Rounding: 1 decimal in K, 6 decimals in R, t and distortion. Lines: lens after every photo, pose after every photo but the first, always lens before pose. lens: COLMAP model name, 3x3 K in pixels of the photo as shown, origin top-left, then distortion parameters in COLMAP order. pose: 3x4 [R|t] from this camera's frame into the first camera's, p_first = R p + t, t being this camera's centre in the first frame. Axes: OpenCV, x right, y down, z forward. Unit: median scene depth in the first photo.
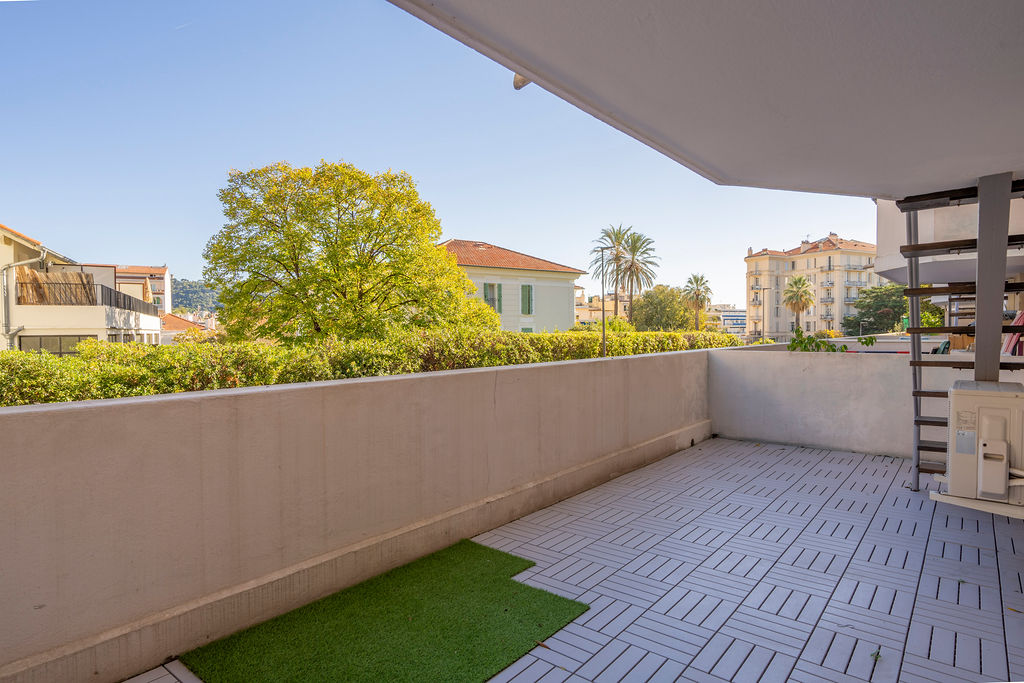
lens RADIAL K [[562.9, 0, 506.7], [0, 562.9, 349.3], [0, 0, 1]] dist [0.003941, 0.000303]
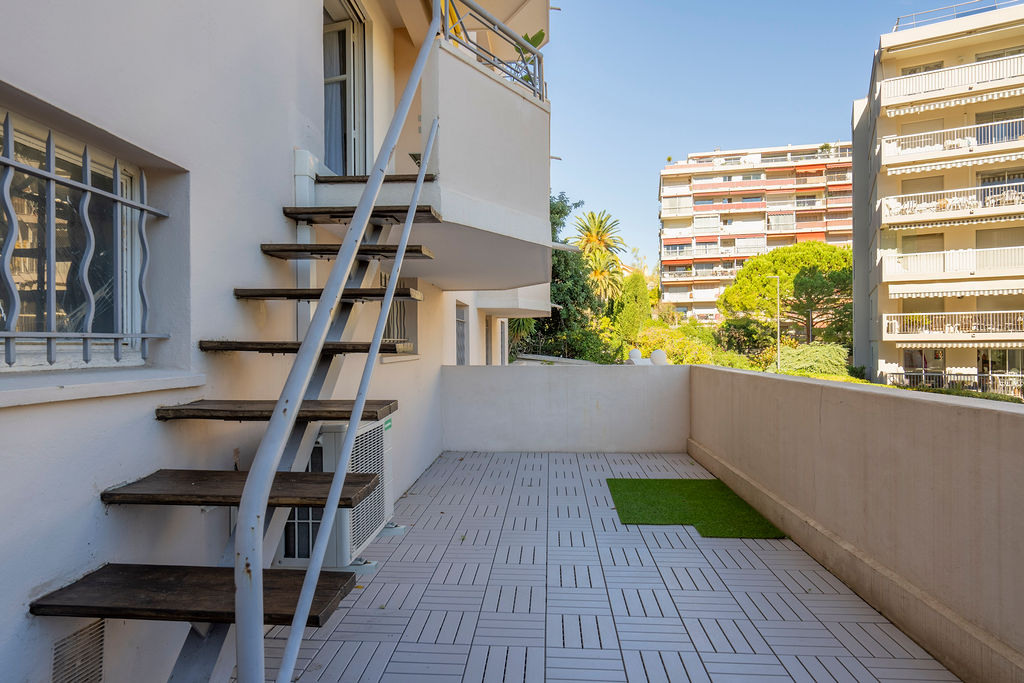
lens RADIAL K [[618.8, 0, 511.3], [0, 618.8, 338.4], [0, 0, 1]] dist [0.010251, -0.000393]
pose [[-0.808414, 0.014608, -0.588433, 0.165262], [-0.000972, 0.999658, 0.026151, -0.010385], [0.588614, 0.021713, -0.808123, 0.261908]]
